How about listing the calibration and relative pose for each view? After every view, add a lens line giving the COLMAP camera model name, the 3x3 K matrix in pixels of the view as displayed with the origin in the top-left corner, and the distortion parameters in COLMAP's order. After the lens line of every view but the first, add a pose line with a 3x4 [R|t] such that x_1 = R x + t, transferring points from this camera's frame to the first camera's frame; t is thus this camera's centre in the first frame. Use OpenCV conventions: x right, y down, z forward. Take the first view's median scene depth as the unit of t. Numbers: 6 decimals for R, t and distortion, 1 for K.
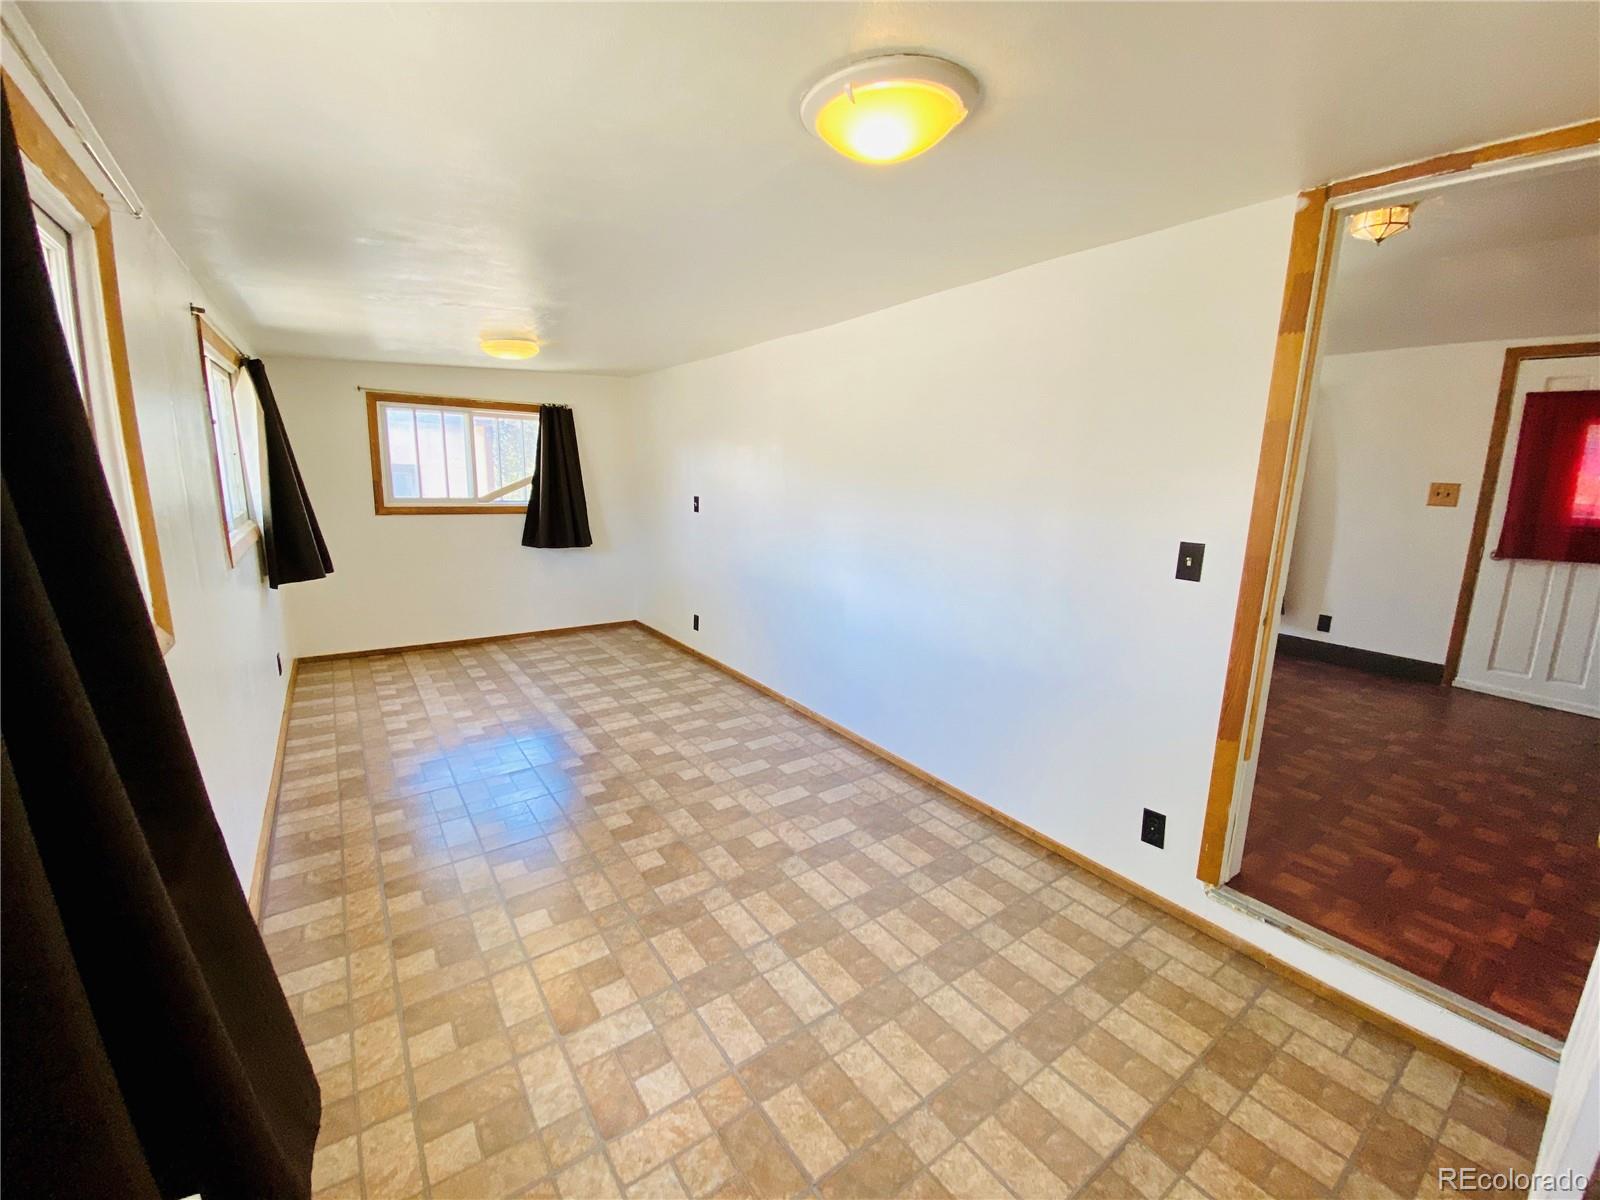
lens RADIAL K [[653.1, 0, 812.4], [0, 653.1, 588.6], [0, 0, 1]] dist [0.000395, -0.010828]
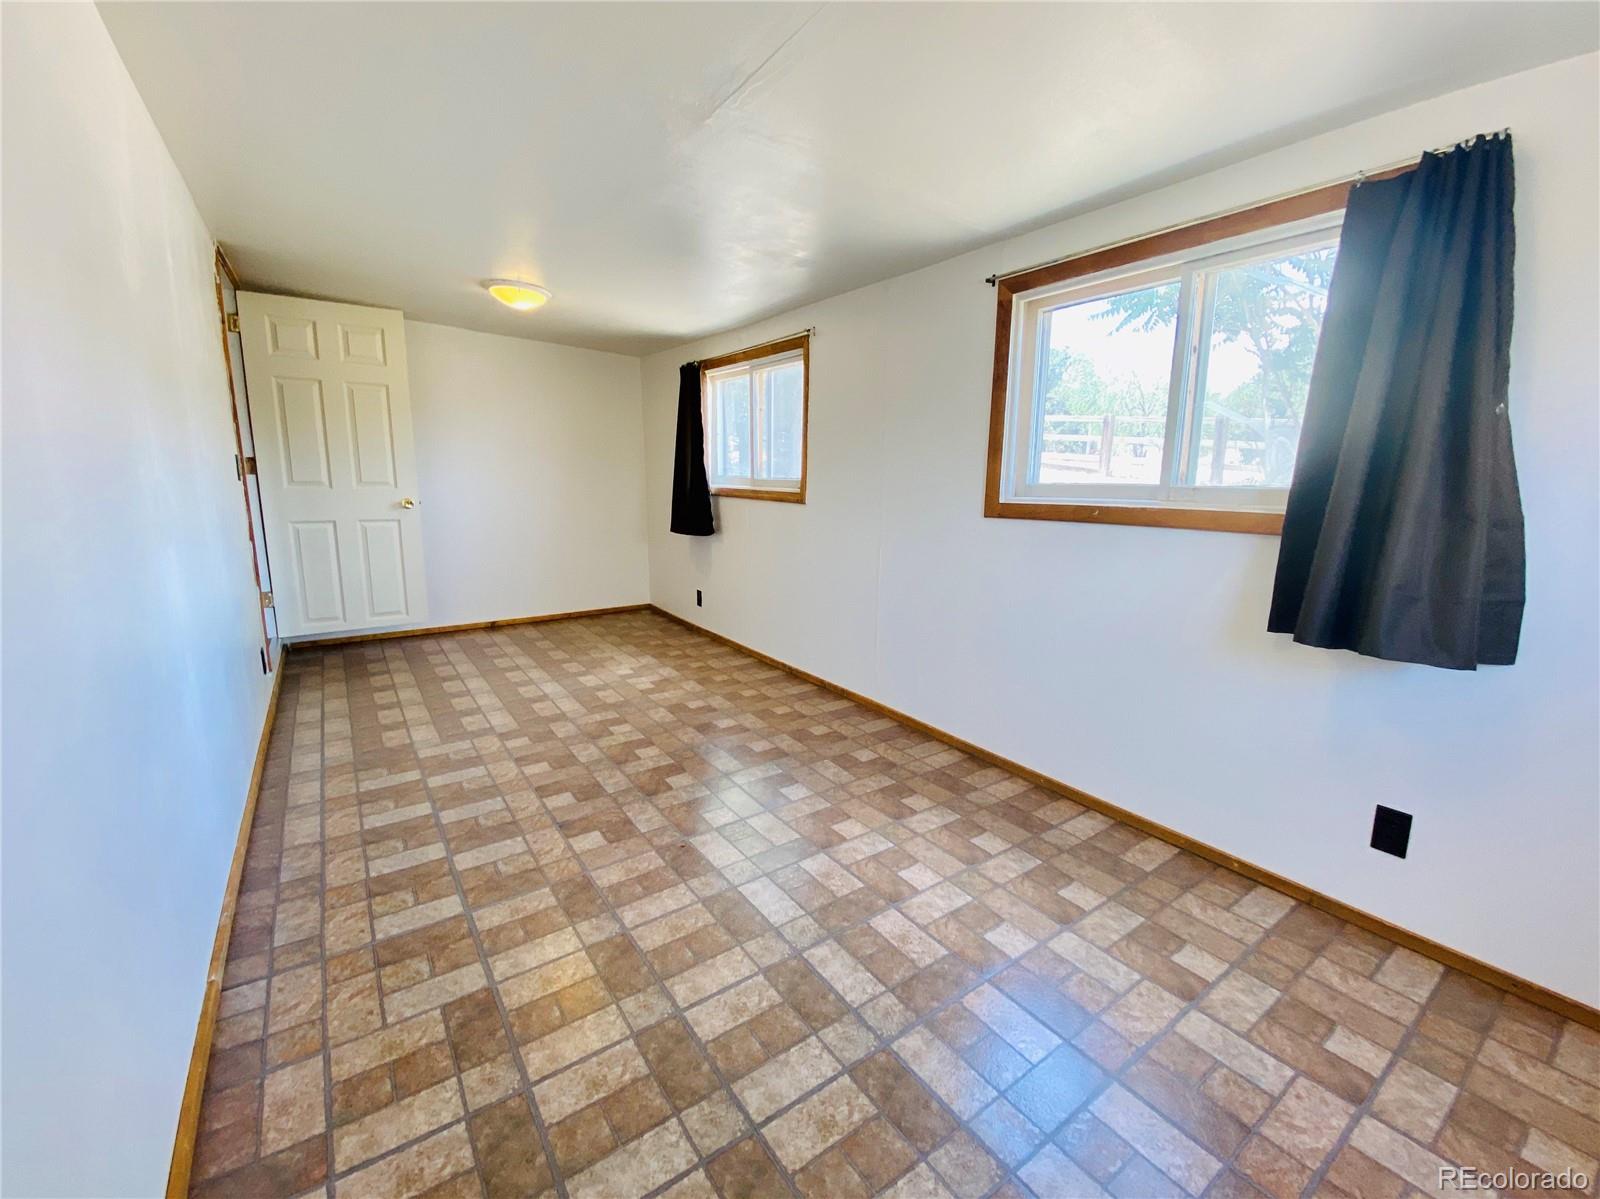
lens RADIAL K [[653.1, 0, 812.4], [0, 653.1, 588.1], [0, 0, 1]] dist [0.000395, -0.010828]
pose [[-0.999063, -0.042957, -0.005305, -0.522044], [-0.042111, 0.936362, 0.348501, -0.254772], [-0.010003, 0.348398, -0.937293, 1.812418]]
